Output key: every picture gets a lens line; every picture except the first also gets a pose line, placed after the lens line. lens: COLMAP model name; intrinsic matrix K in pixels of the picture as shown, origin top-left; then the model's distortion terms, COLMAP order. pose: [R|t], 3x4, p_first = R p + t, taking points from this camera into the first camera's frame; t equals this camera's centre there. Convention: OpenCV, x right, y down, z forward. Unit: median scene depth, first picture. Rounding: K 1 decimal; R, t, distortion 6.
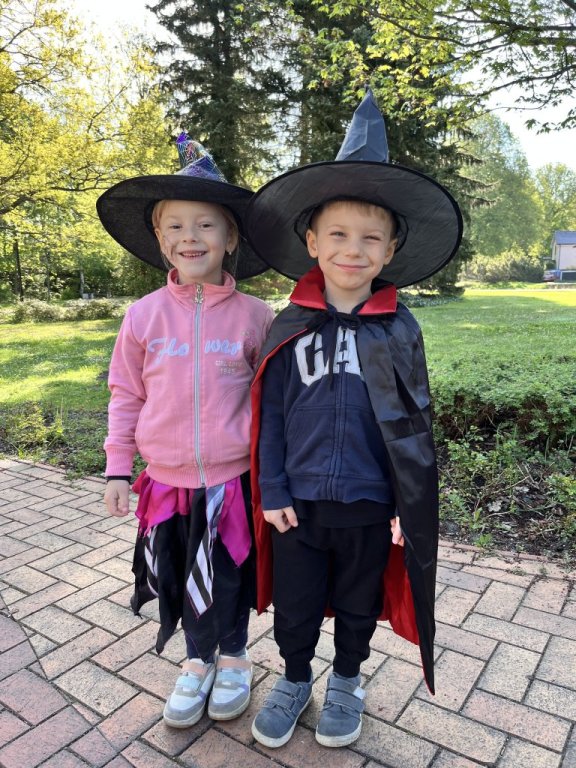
lens RADIAL K [[582.3, 0, 282.2], [0, 582.3, 385.2], [0, 0, 1]] dist [0.074404, -0.113487]
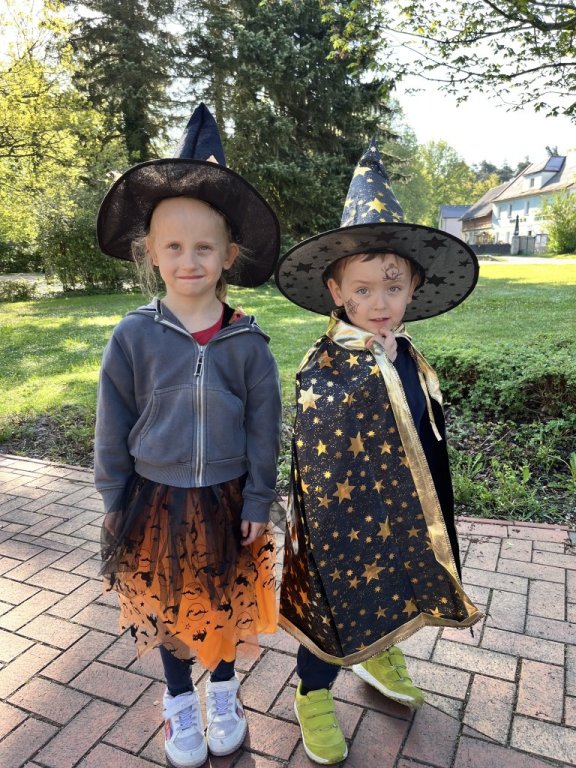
lens RADIAL K [[582.3, 0, 287.9], [0, 582.3, 388.7], [0, 0, 1]] dist [0.074404, -0.113487]
pose [[0.982451, -0.049170, 0.179921, -0.108078], [0.040159, 0.997766, 0.053392, -0.013266], [-0.182144, -0.045229, 0.982231, 0.025478]]
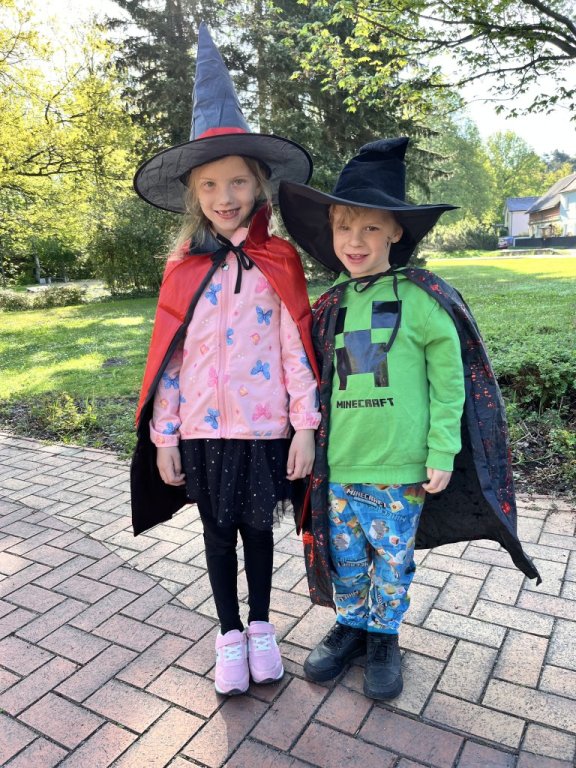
lens RADIAL K [[582.3, 0, 283.0], [0, 582.3, 386.1], [0, 0, 1]] dist [0.074404, -0.113487]
pose [[0.996722, -0.050774, 0.062994, -0.032164], [0.048085, 0.997896, 0.043483, -0.003212], [-0.065069, -0.040311, 0.997066, -0.032043]]
